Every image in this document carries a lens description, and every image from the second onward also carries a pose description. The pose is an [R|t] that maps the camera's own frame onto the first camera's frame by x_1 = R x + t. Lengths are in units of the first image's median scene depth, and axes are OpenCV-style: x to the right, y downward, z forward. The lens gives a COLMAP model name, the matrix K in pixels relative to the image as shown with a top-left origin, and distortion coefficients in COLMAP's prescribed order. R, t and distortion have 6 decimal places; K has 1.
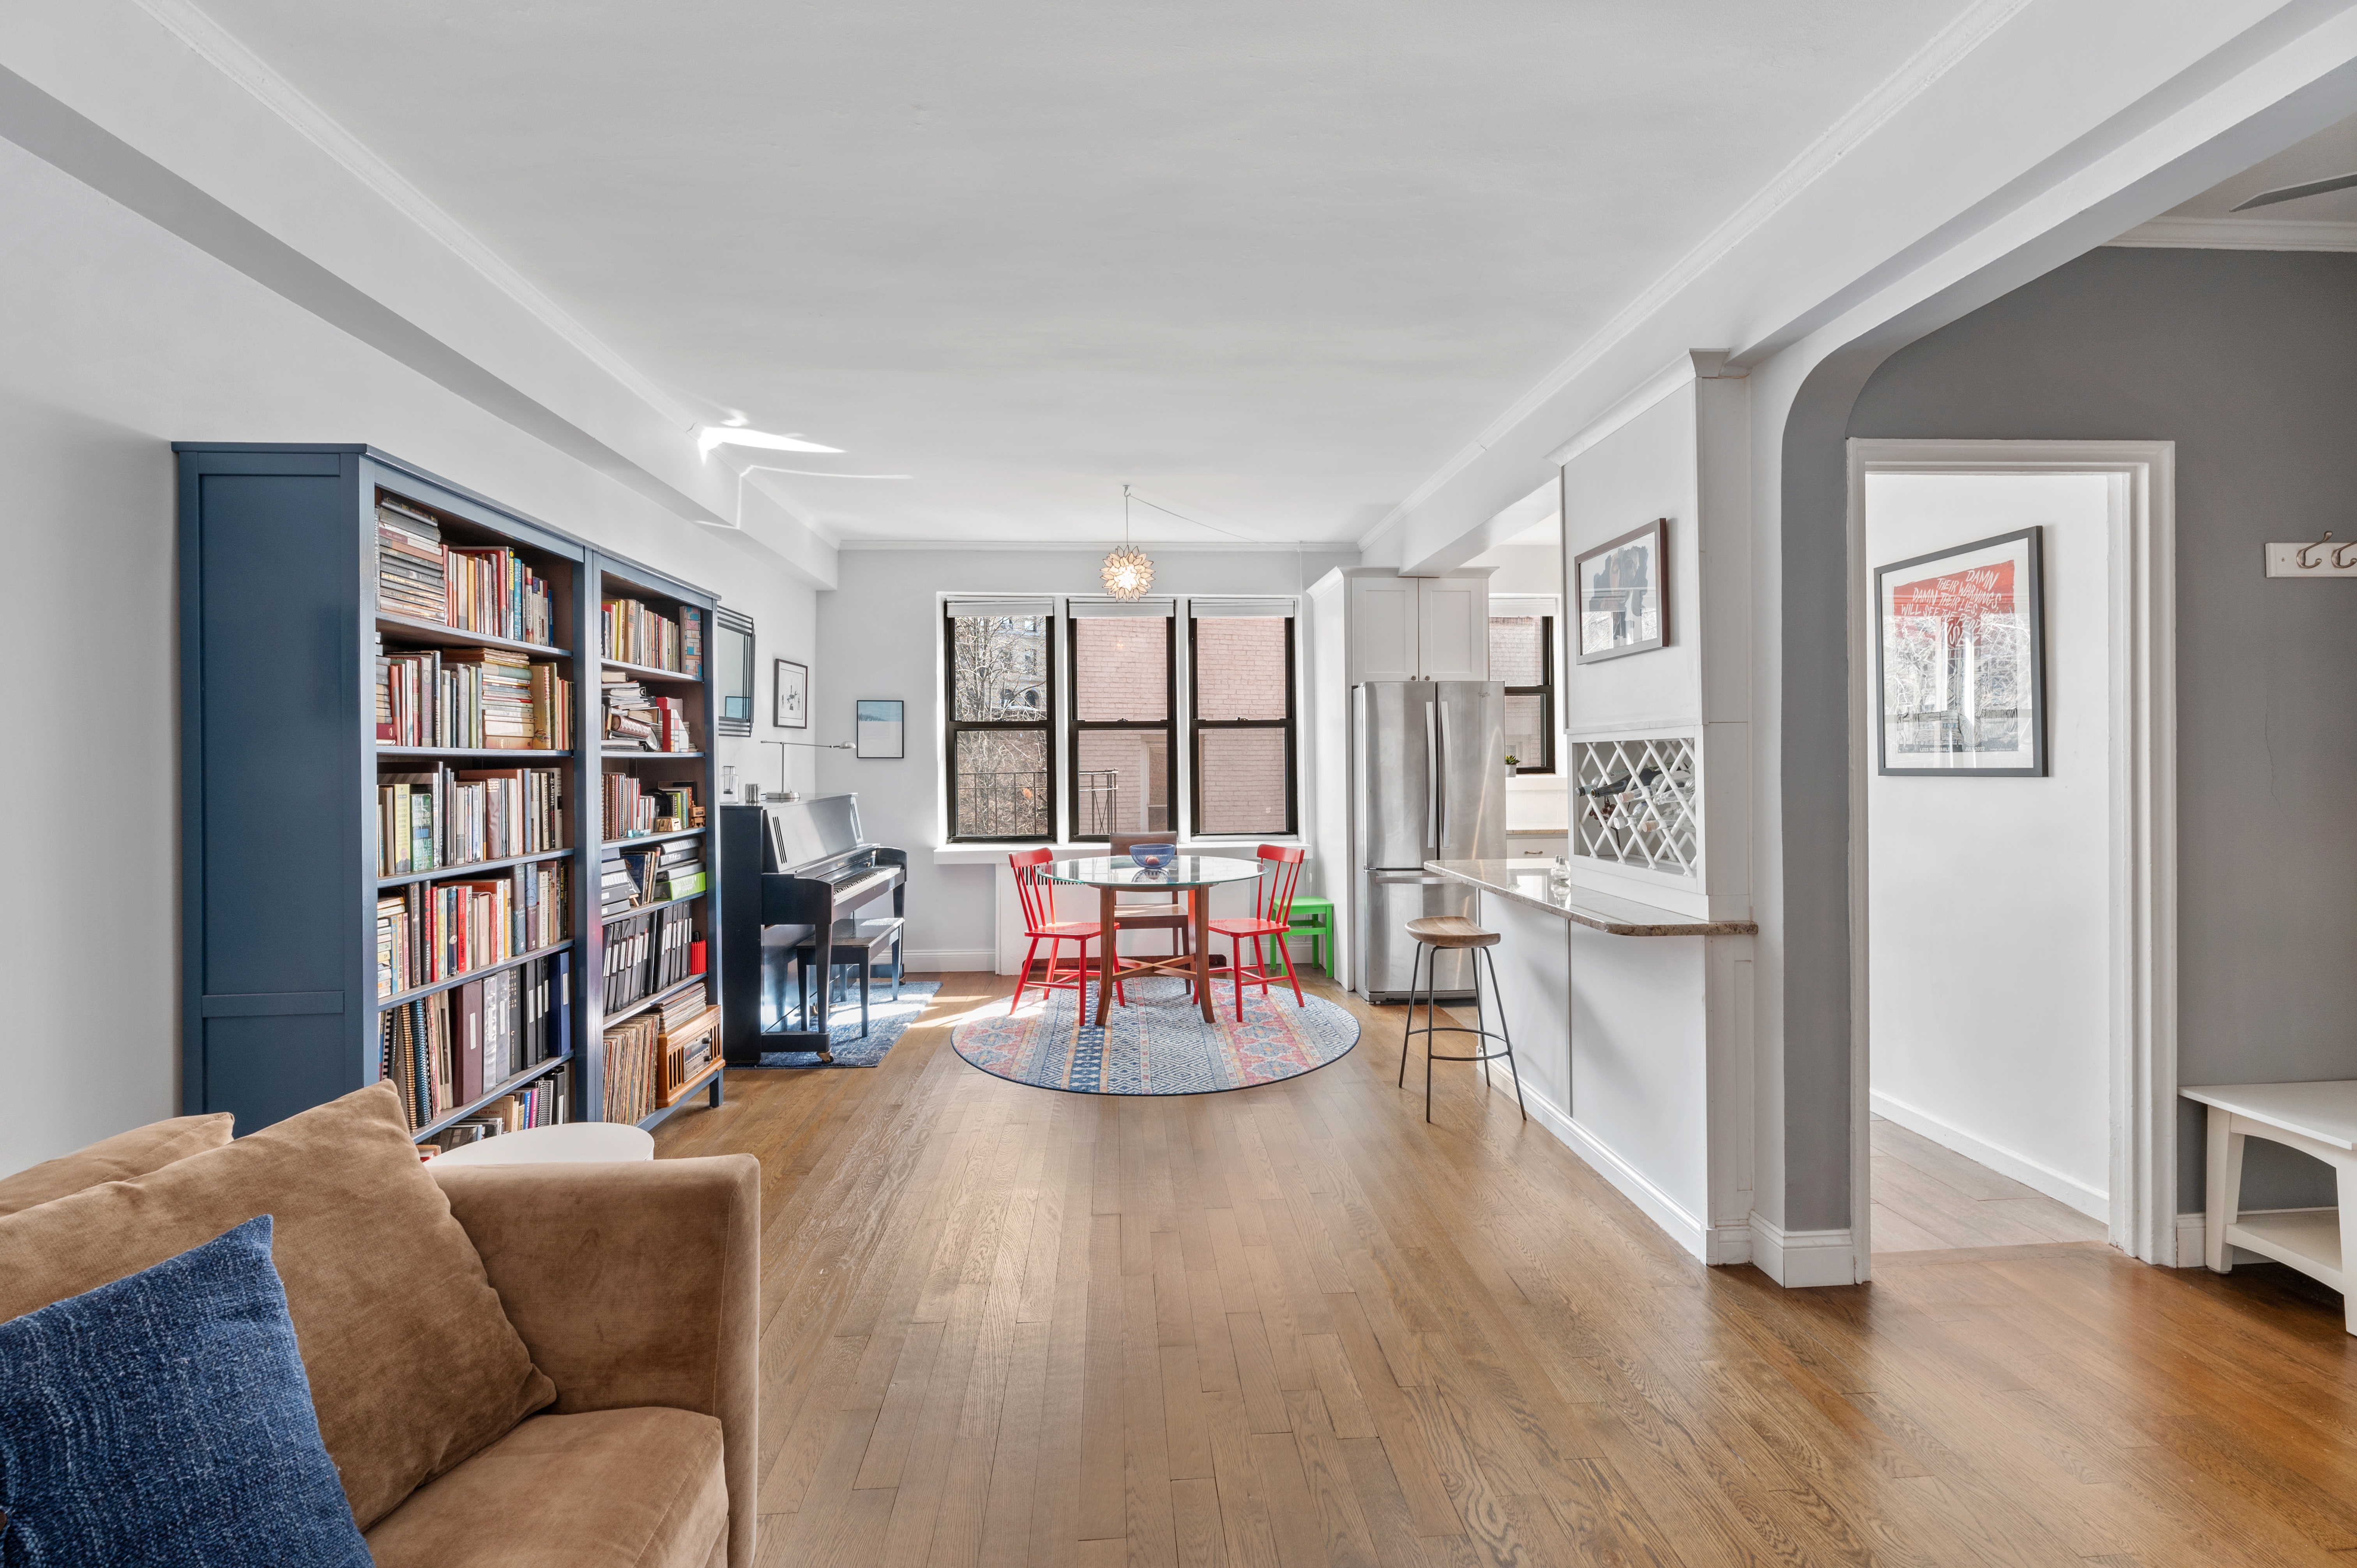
lens RADIAL K [[958.0, 0, 1175.3], [0, 958.0, 767.3], [0, 0, 1]] dist [-0.001347, -0.000011]
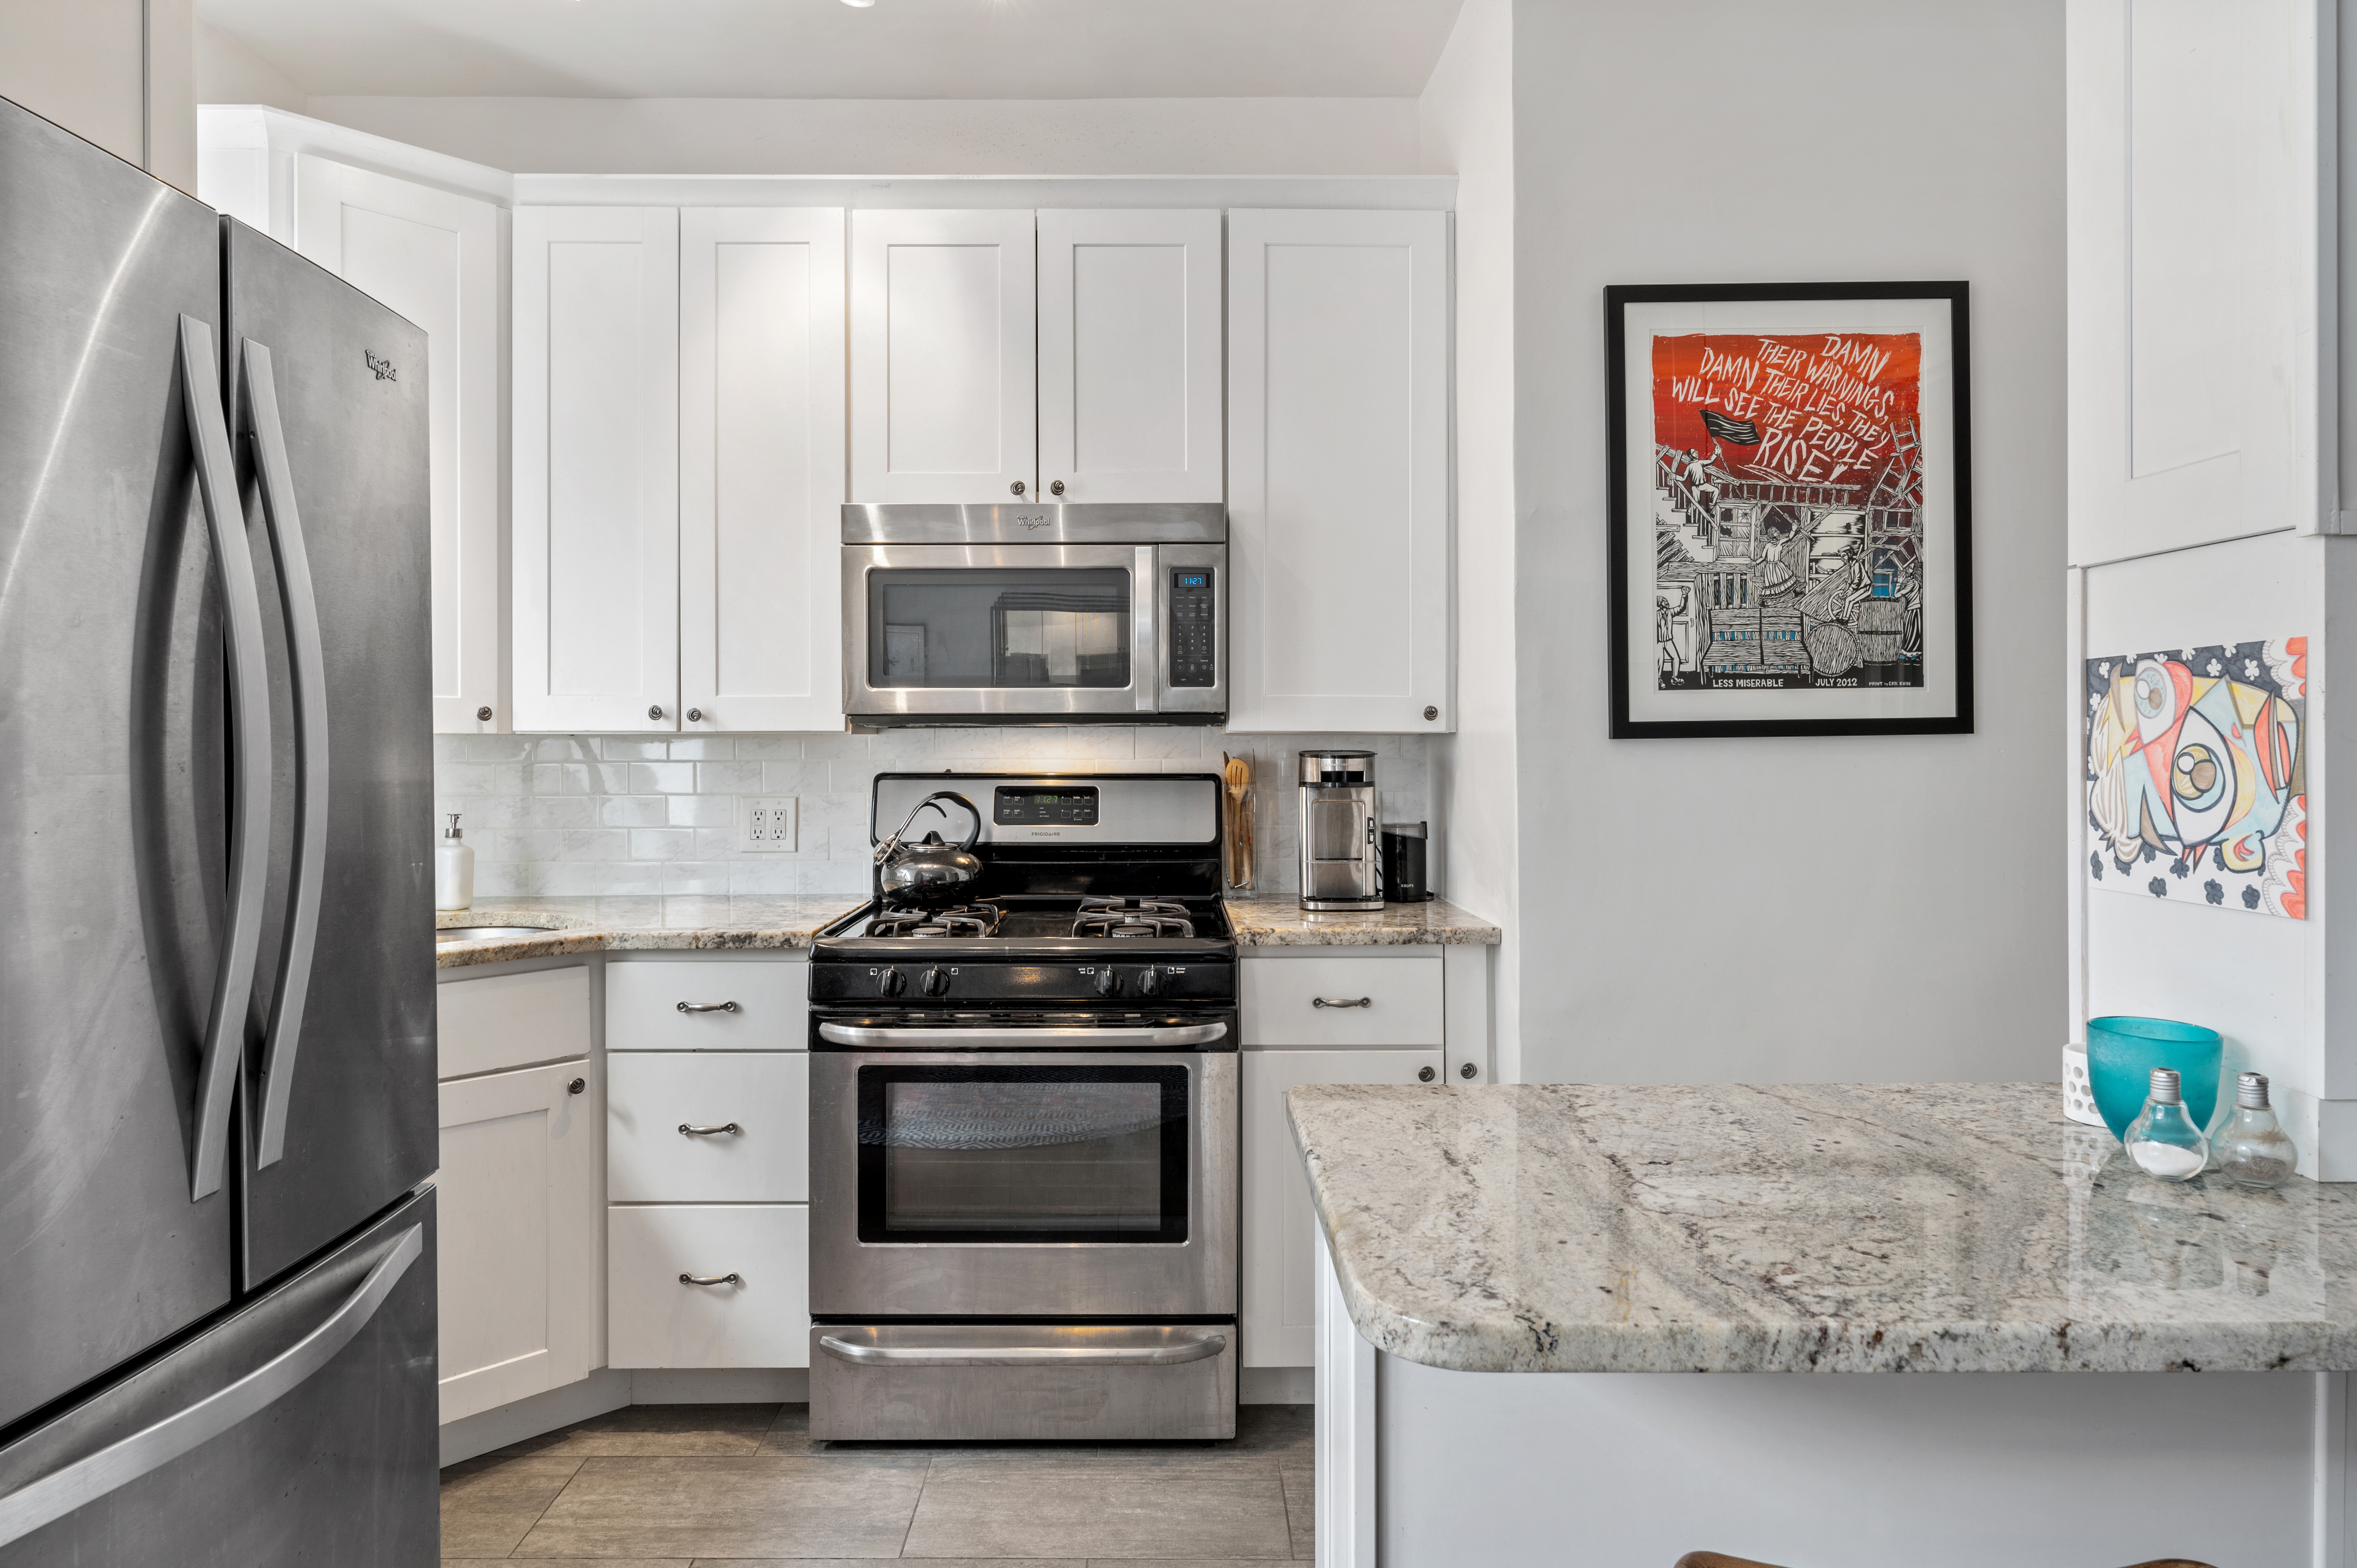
lens RADIAL K [[1379.3, 0, 1162.2], [0, 1379.3, 747.7], [0, 0, 1]] dist [-0.014347, 0.001743]
pose [[0.081676, 0.006623, 0.996637, 0.048193], [0.013198, 0.999883, -0.007726, 0.013182], [-0.996572, 0.013785, 0.081579, 0.982808]]
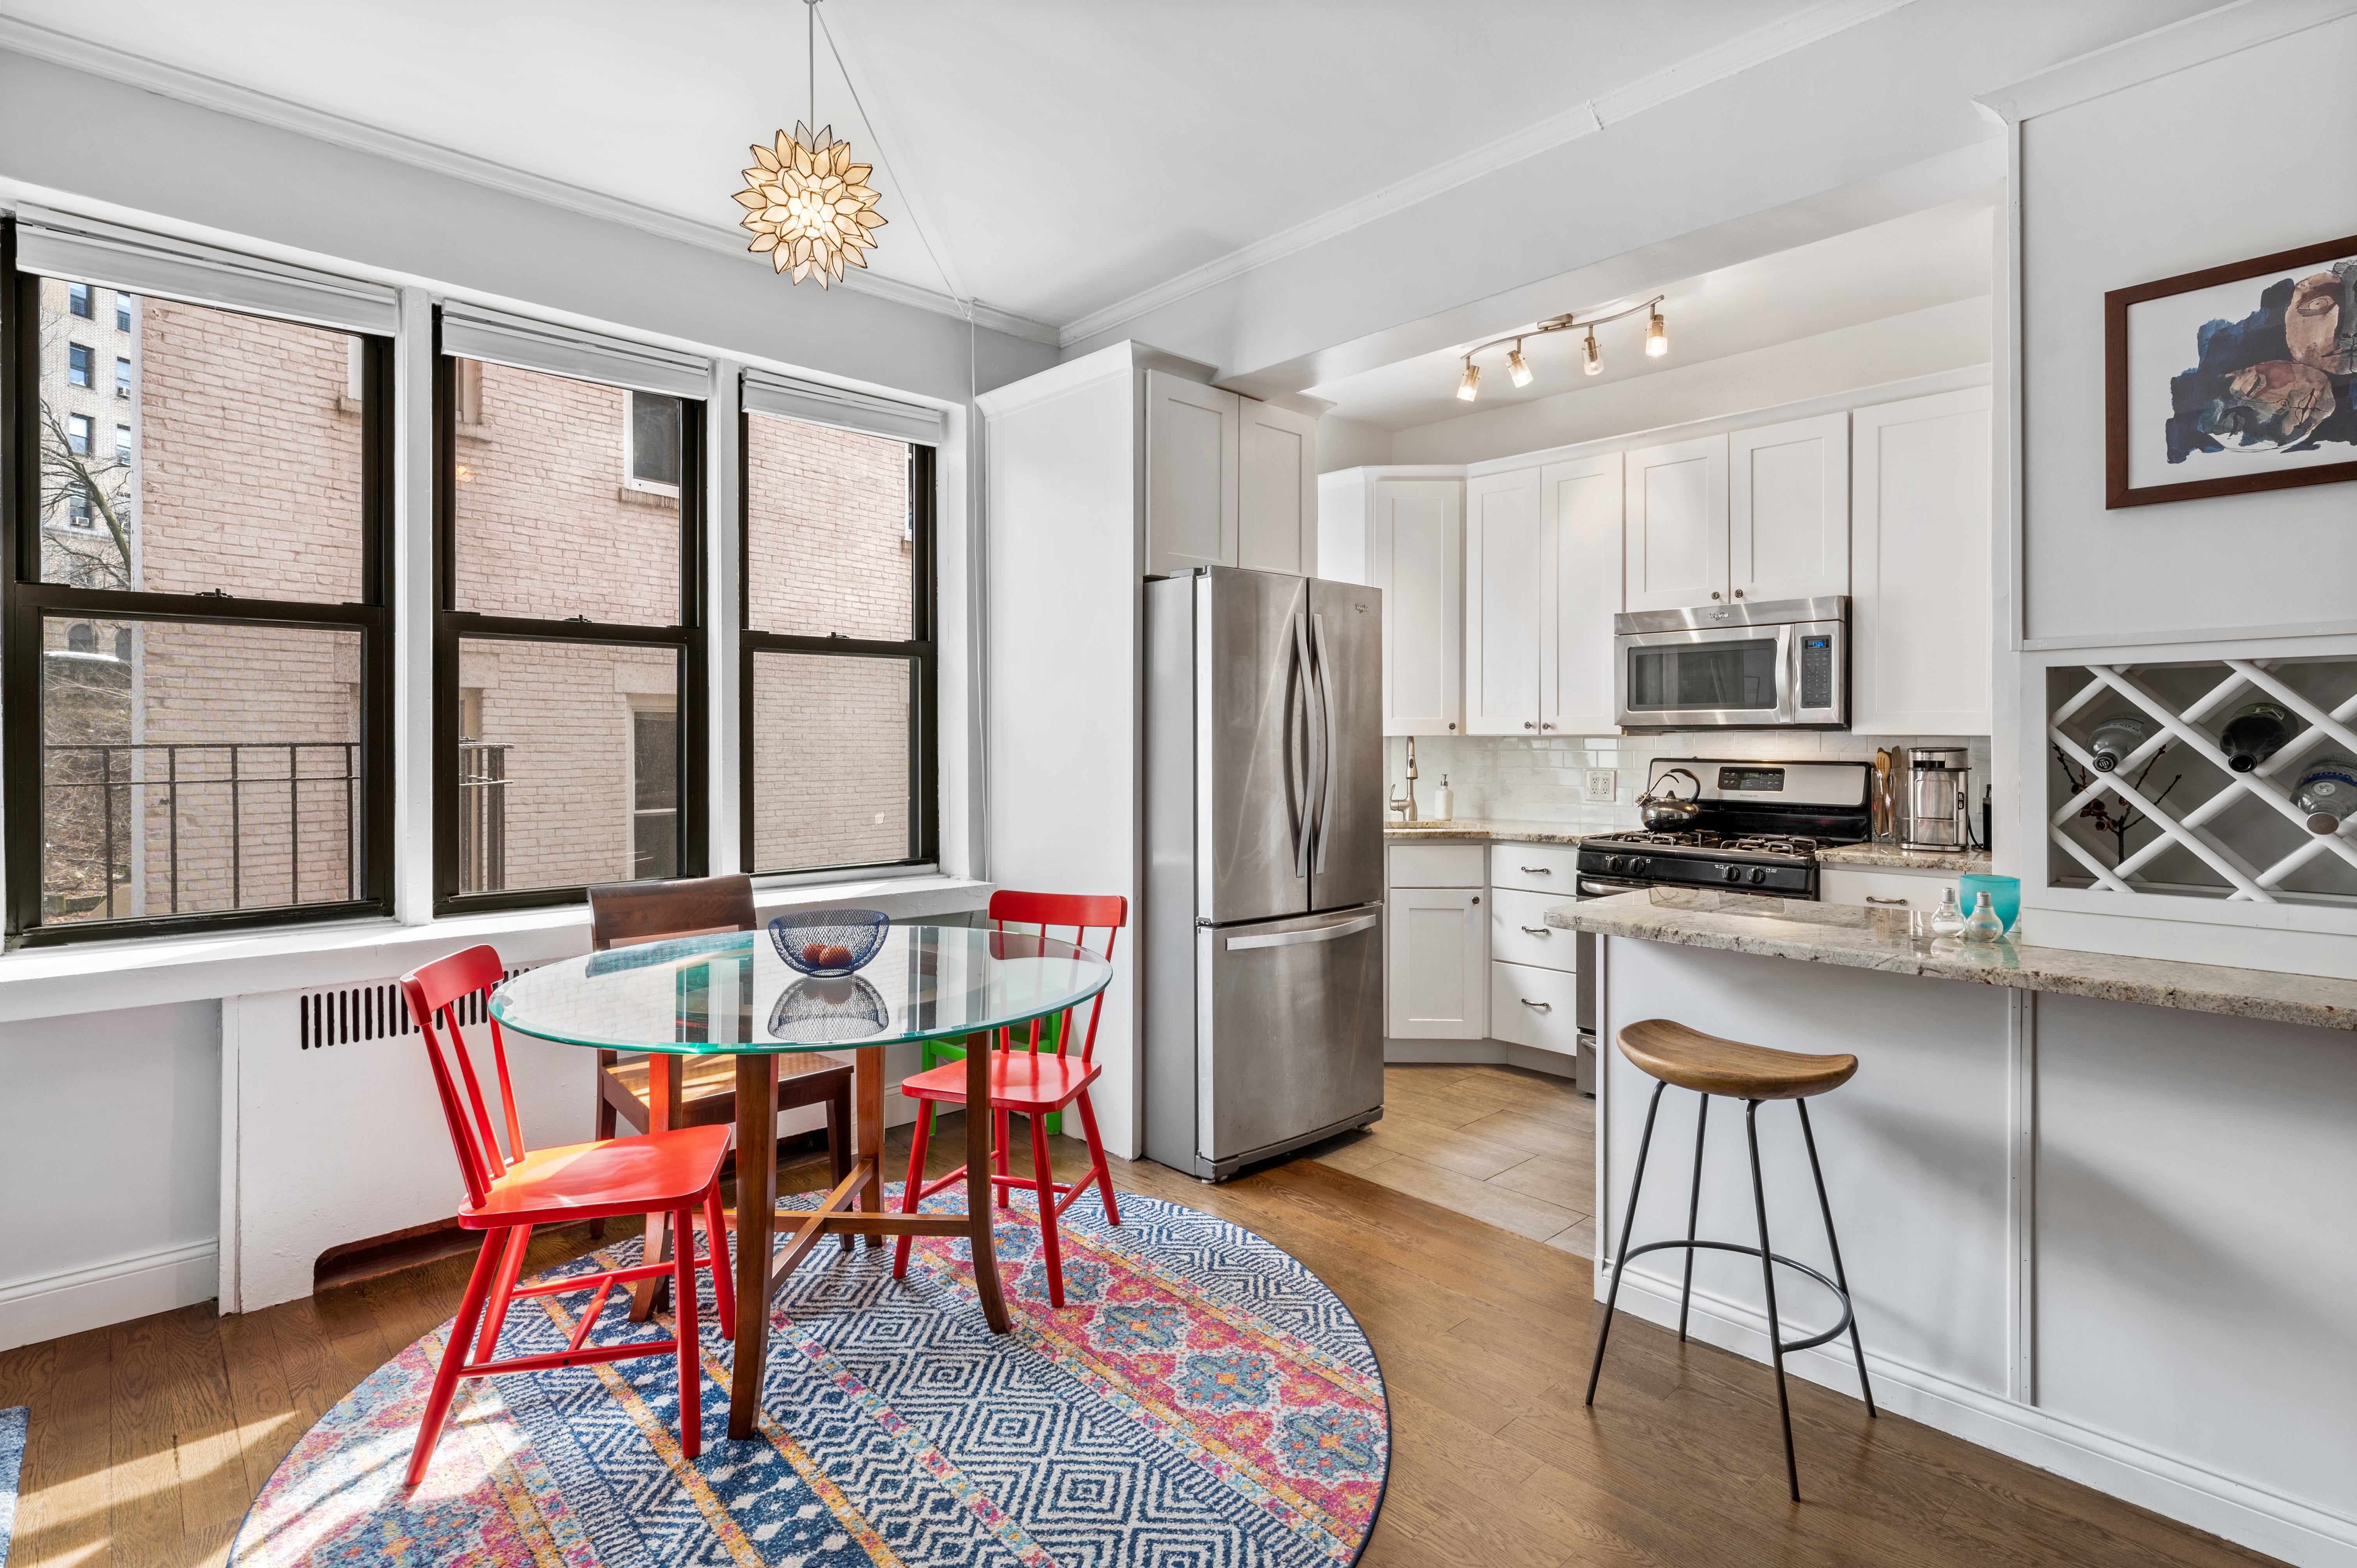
lens RADIAL K [[1173.3, 0, 1202.7], [0, 1173.3, 748.6], [0, 0, 1]] dist [-0.015587, -0.000598]
pose [[0.774581, 0.005329, 0.632452, -0.248921], [-0.000563, 0.999970, -0.007736, 0.018573], [-0.632474, 0.005636, 0.774561, 0.622498]]
